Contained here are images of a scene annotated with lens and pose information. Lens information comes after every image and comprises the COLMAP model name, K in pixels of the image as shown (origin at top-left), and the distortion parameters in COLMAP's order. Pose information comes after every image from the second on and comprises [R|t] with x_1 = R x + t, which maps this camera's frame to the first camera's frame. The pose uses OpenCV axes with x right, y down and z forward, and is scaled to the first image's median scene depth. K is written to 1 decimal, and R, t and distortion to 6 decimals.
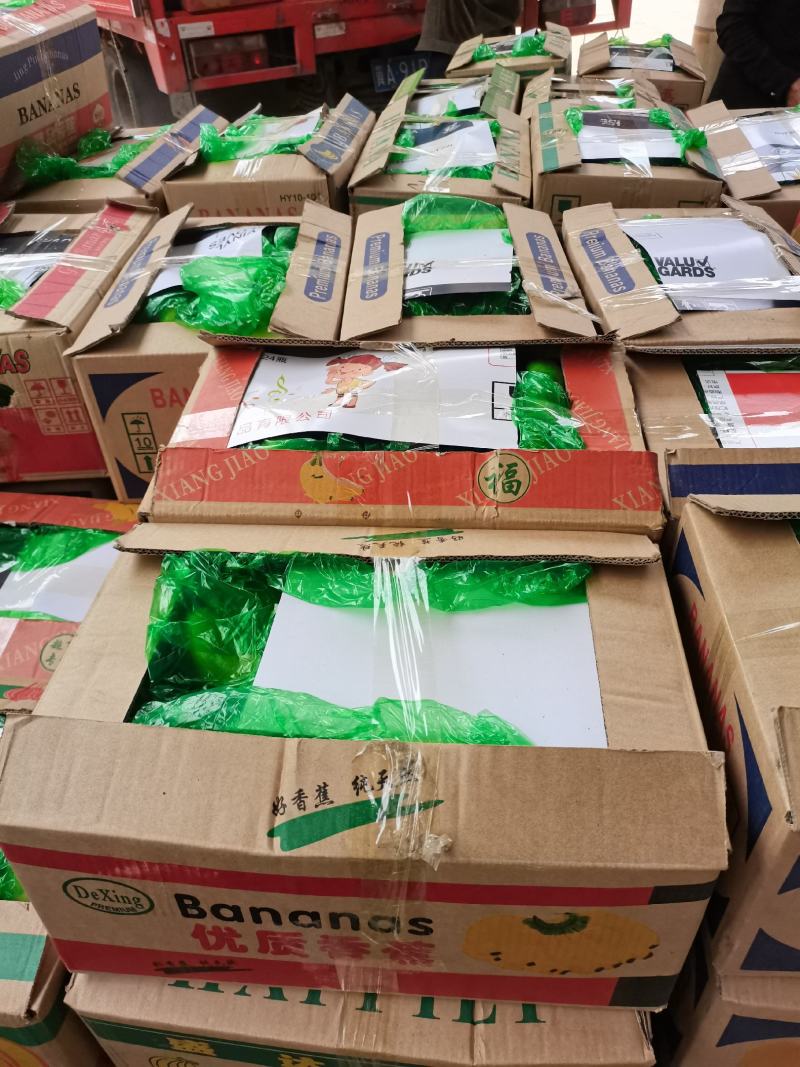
lens RADIAL K [[797.7, 0, 400.0], [0, 797.7, 533.5], [0, 0, 1]] dist [0.058267, -0.074204]
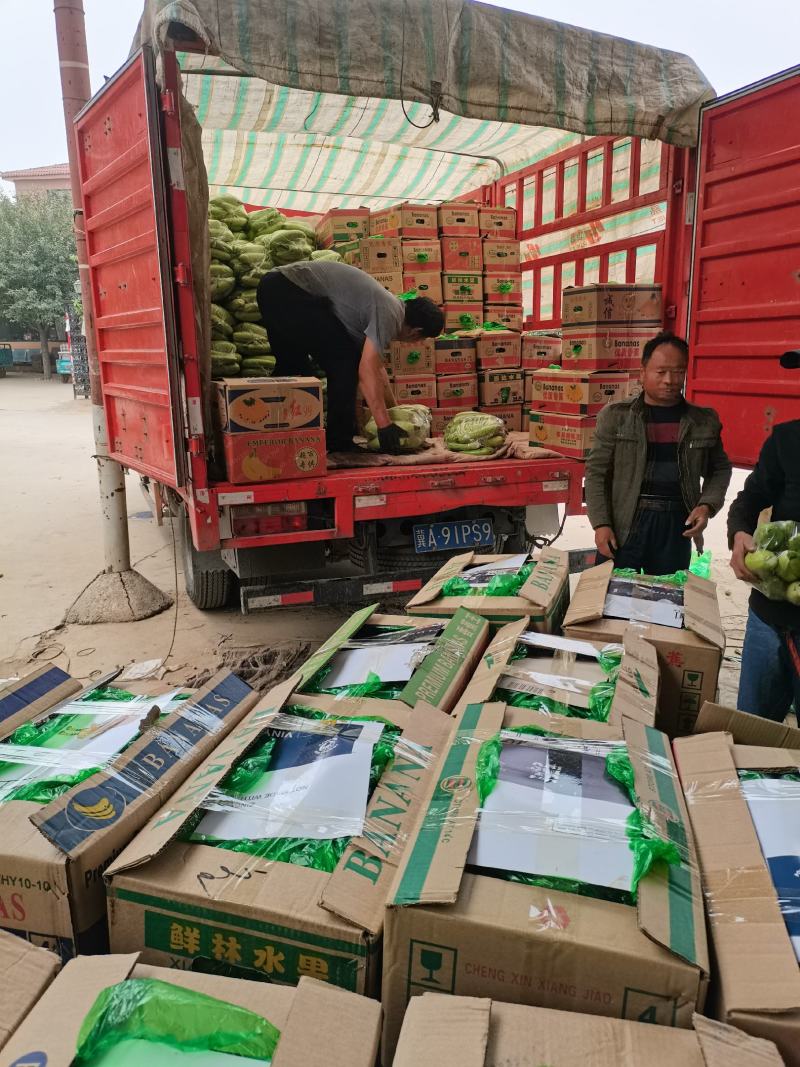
lens RADIAL K [[797.7, 0, 400.0], [0, 797.7, 533.5], [0, 0, 1]] dist [0.058267, -0.074204]
pose [[0.990517, 0.057543, -0.124759, 0.089142], [-0.107082, 0.892268, -0.438625, -0.159188], [0.086078, 0.447824, 0.889968, 0.126235]]
